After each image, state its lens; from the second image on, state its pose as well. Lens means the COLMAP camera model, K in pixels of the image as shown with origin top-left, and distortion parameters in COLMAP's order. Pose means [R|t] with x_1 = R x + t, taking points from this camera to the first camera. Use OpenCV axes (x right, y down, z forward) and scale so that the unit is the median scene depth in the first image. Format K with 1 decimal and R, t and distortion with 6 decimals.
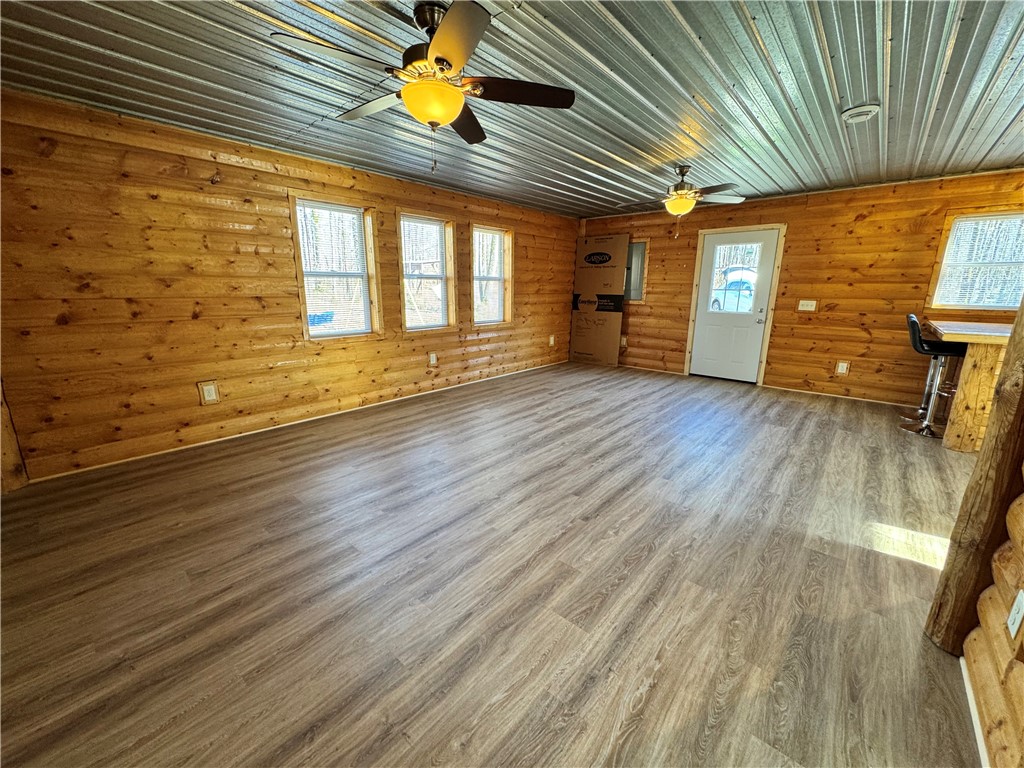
lens RADIAL K [[406.8, 0, 513.4], [0, 406.8, 383.2], [0, 0, 1]] dist [-0.001619, 0.000330]
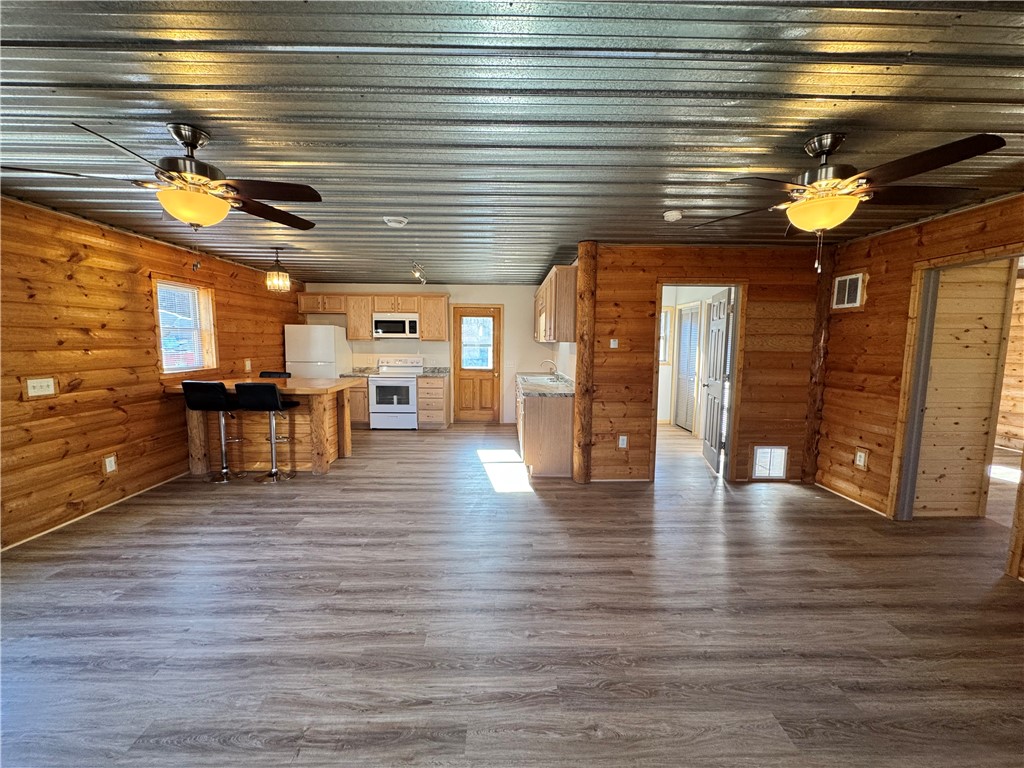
lens RADIAL K [[406.8, 0, 512.0], [0, 406.8, 383.2], [0, 0, 1]] dist [-0.001619, 0.000330]
pose [[-0.672523, -0.090366, 0.734539, -0.209242], [0.158350, 0.951962, 0.262095, -0.291399], [-0.722937, 0.292580, -0.625907, 1.044629]]
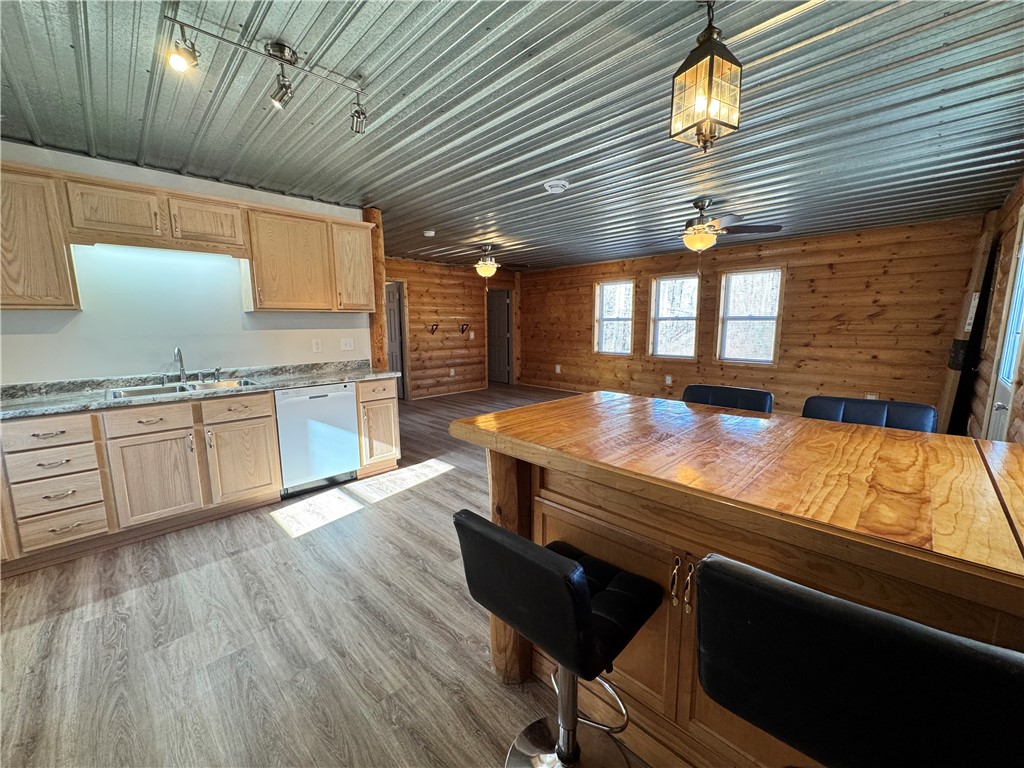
lens RADIAL K [[406.8, 0, 511.3], [0, 406.8, 383.1], [0, 0, 1]] dist [-0.001619, 0.000330]
pose [[-0.070974, 0.139453, -0.987682, 1.346979], [-0.227473, 0.961825, 0.152148, -0.160791], [0.971195, 0.235469, -0.036543, 0.661907]]
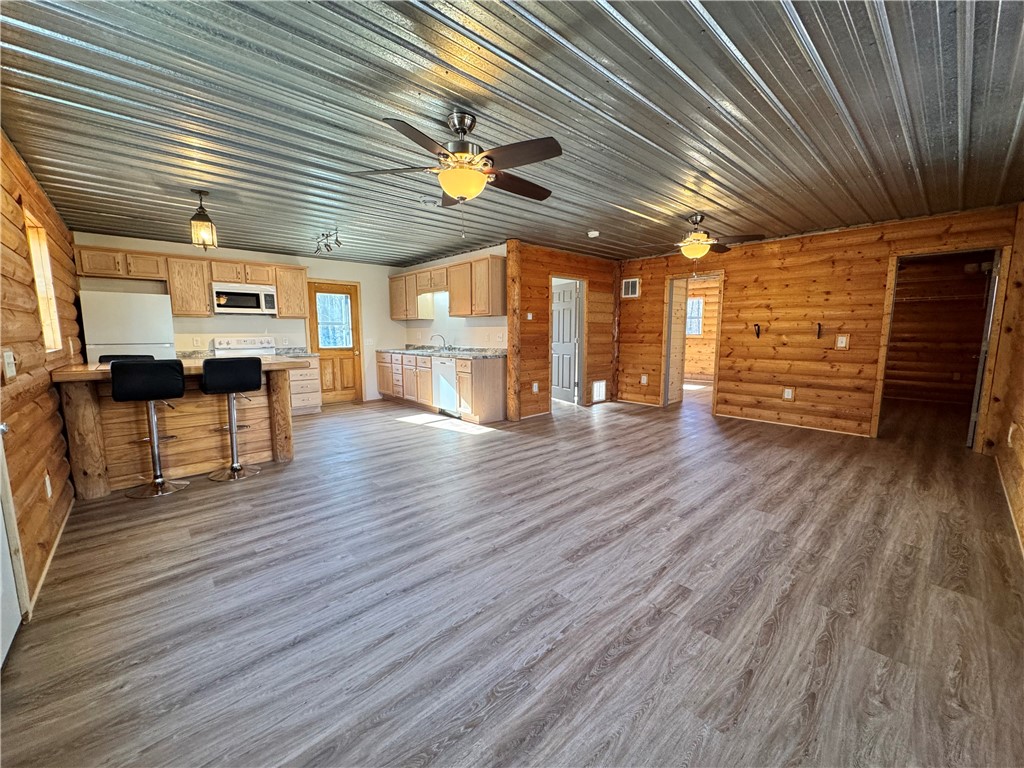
lens RADIAL K [[406.8, 0, 511.6], [0, 406.8, 383.8], [0, 0, 1]] dist [-0.001619, 0.000330]
pose [[-0.994079, -0.019486, 0.106896, 0.260710], [0.019923, 0.934423, 0.355608, -0.359064], [-0.106816, 0.355632, -0.928502, 1.564966]]
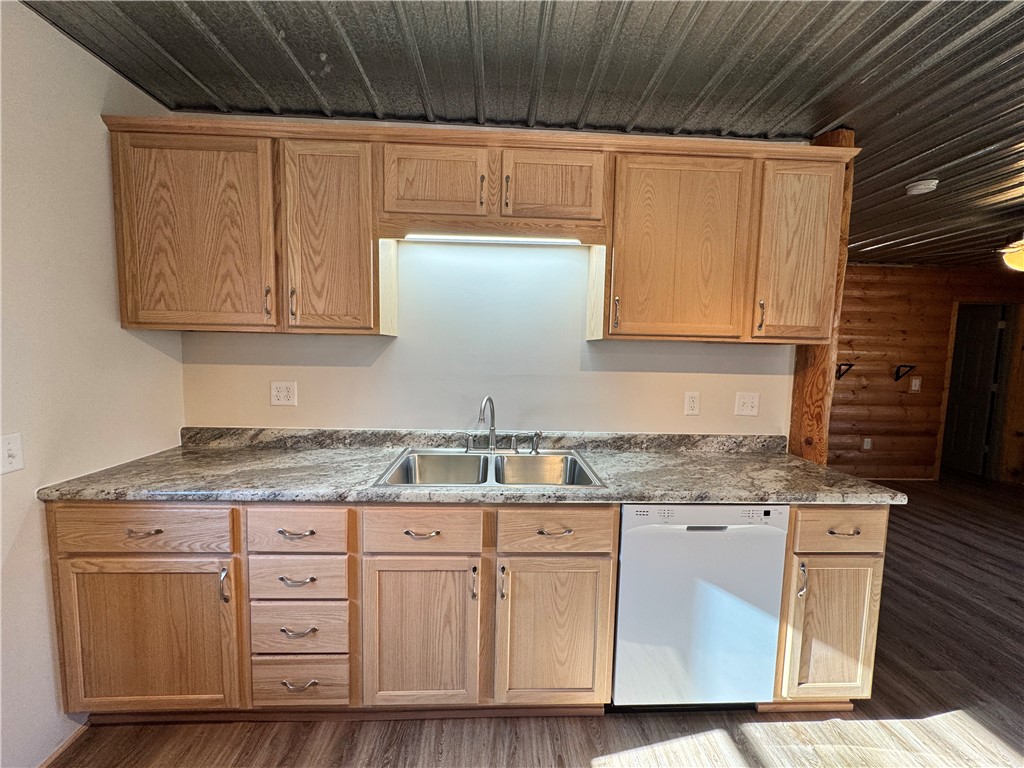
lens RADIAL K [[406.8, 0, 512.9], [0, 406.8, 383.1], [0, 0, 1]] dist [-0.001619, 0.000330]
pose [[-0.720339, 0.033020, -0.692836, 0.982415], [-0.189545, 0.951476, 0.242415, -0.108104], [0.667221, 0.305945, -0.679127, 0.381757]]
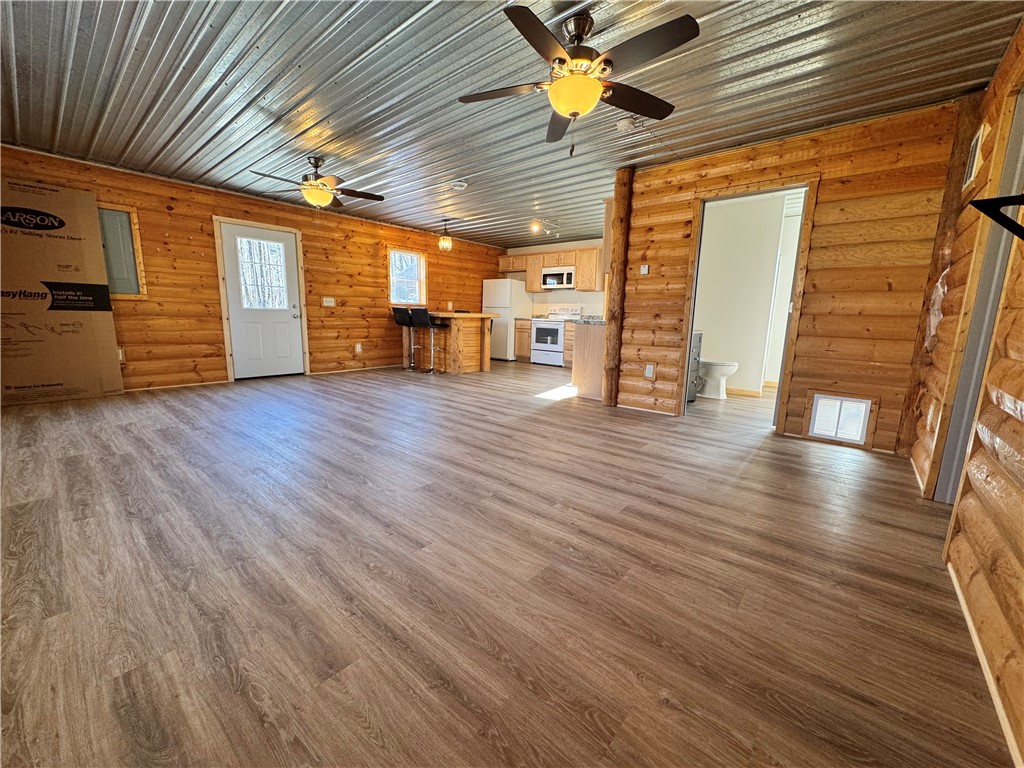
lens RADIAL K [[406.8, 0, 511.3], [0, 406.8, 382.5], [0, 0, 1]] dist [-0.001619, 0.000330]
pose [[-0.011685, -0.172668, 0.984911, -0.644462], [0.208483, 0.962910, 0.171284, -0.061806], [-0.977956, 0.207339, 0.024747, 0.574708]]
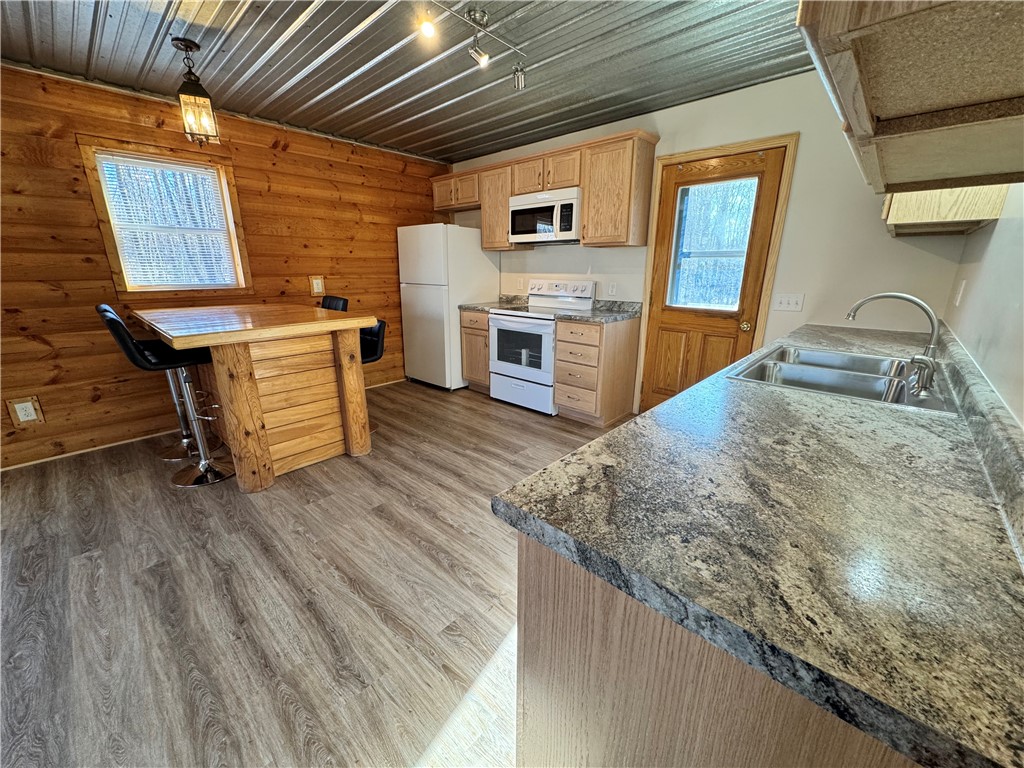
lens RADIAL K [[406.8, 0, 512.6], [0, 406.8, 383.4], [0, 0, 1]] dist [-0.001619, 0.000330]
pose [[0.026793, -0.282343, 0.958939, 0.375564], [0.230957, 0.935078, 0.268865, -0.080106], [-0.972595, 0.214270, 0.090262, 0.368676]]
